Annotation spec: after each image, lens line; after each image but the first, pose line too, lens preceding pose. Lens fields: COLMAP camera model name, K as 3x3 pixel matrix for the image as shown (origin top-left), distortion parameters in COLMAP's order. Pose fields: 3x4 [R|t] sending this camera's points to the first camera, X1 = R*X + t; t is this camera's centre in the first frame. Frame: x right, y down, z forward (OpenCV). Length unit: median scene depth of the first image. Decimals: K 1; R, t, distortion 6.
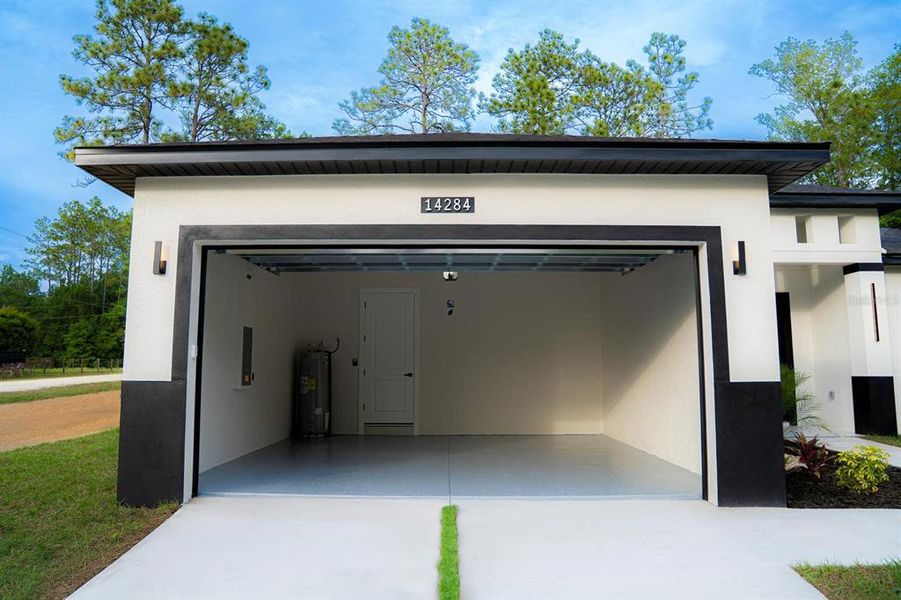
lens RADIAL K [[613.2, 0, 431.9], [0, 613.2, 295.5], [0, 0, 1]] dist [-0.030268, -0.000816]
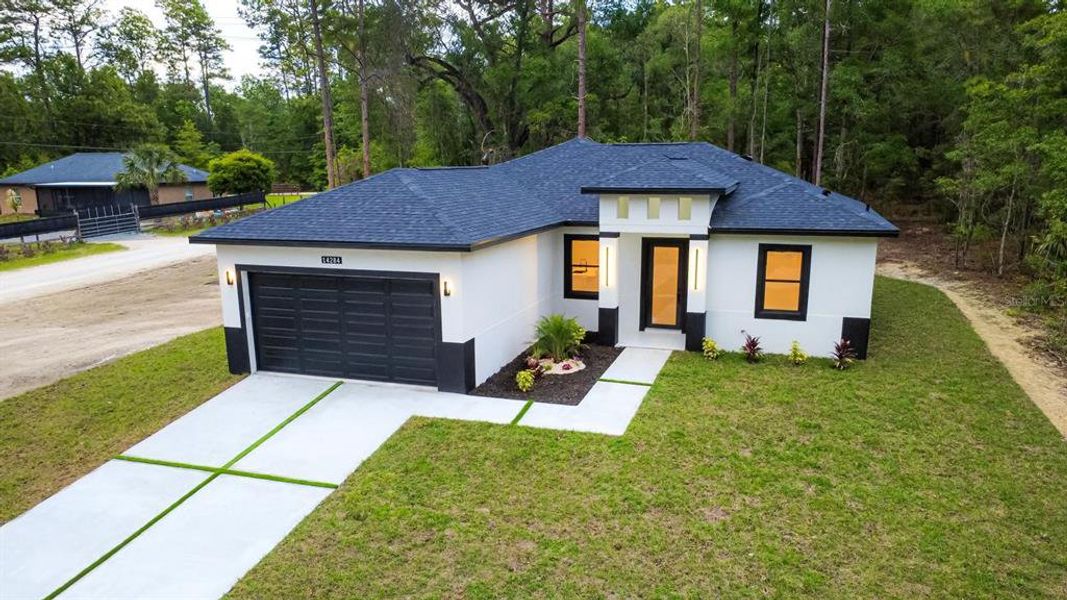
lens RADIAL K [[786.7, 0, 528.8], [0, 786.7, 362.6], [0, 0, 1]] dist [-0.000968, 0.001772]
pose [[0.951185, 0.065671, -0.301554, 1.642148], [0.049965, 0.931439, 0.360450, -0.813497], [0.304550, -0.357922, 0.882690, -1.512488]]
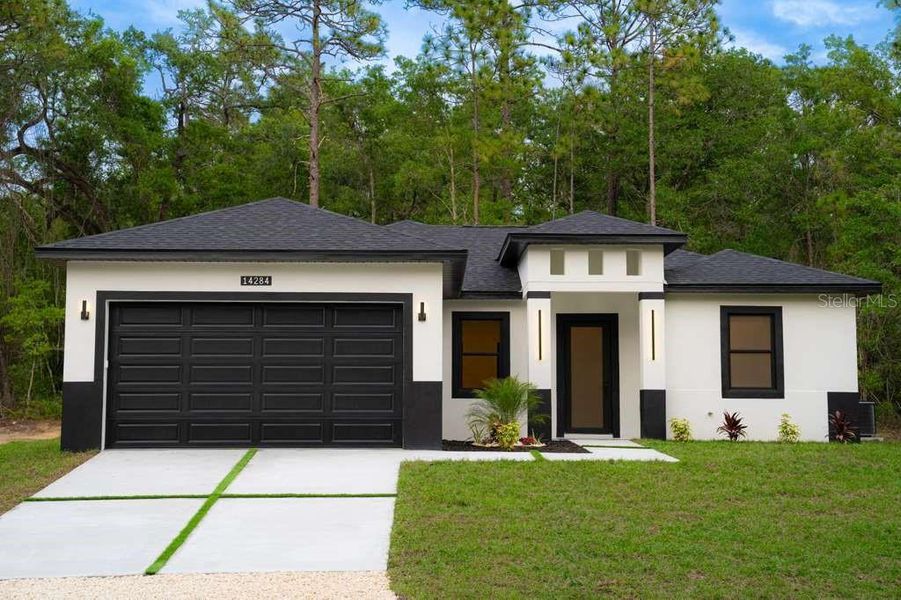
lens RADIAL K [[1411.1, 0, 450.5], [0, 1411.1, 300.0], [0, 0, 1]] dist [0.275992, 0.029490]
pose [[0.999500, 0.003015, 0.031488, 0.448534], [-0.004014, 0.999489, 0.031719, -0.220776], [-0.031376, -0.031829, 0.999001, -3.041552]]
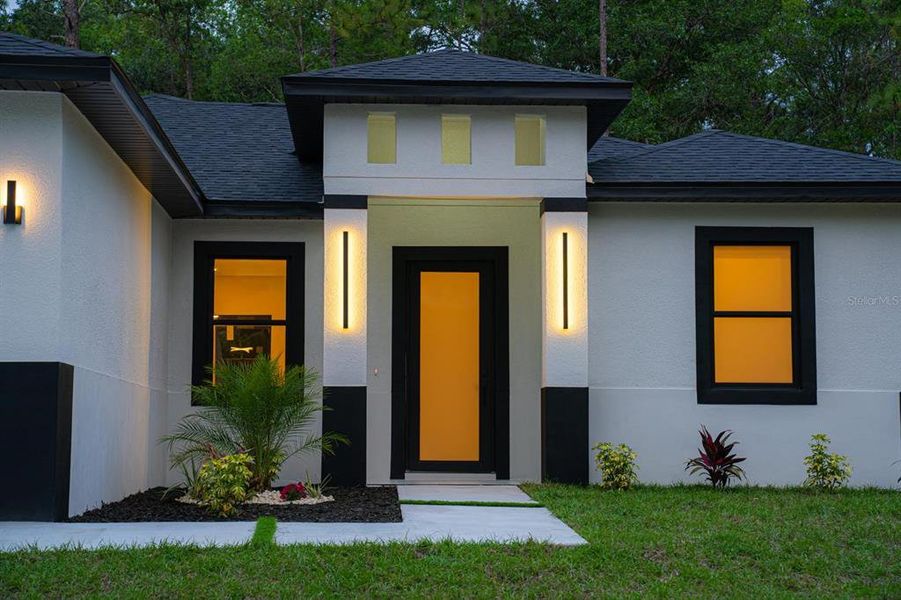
lens RADIAL K [[1709.0, 0, 450.5], [0, 1709.0, 300.0], [0, 0, 1]] dist [0.408538, -0.080184]
pose [[0.998008, 0.005956, 0.062811, 0.901391], [-0.008039, 0.999424, 0.032960, -0.015064], [-0.062579, -0.033399, 0.997481, -1.222698]]
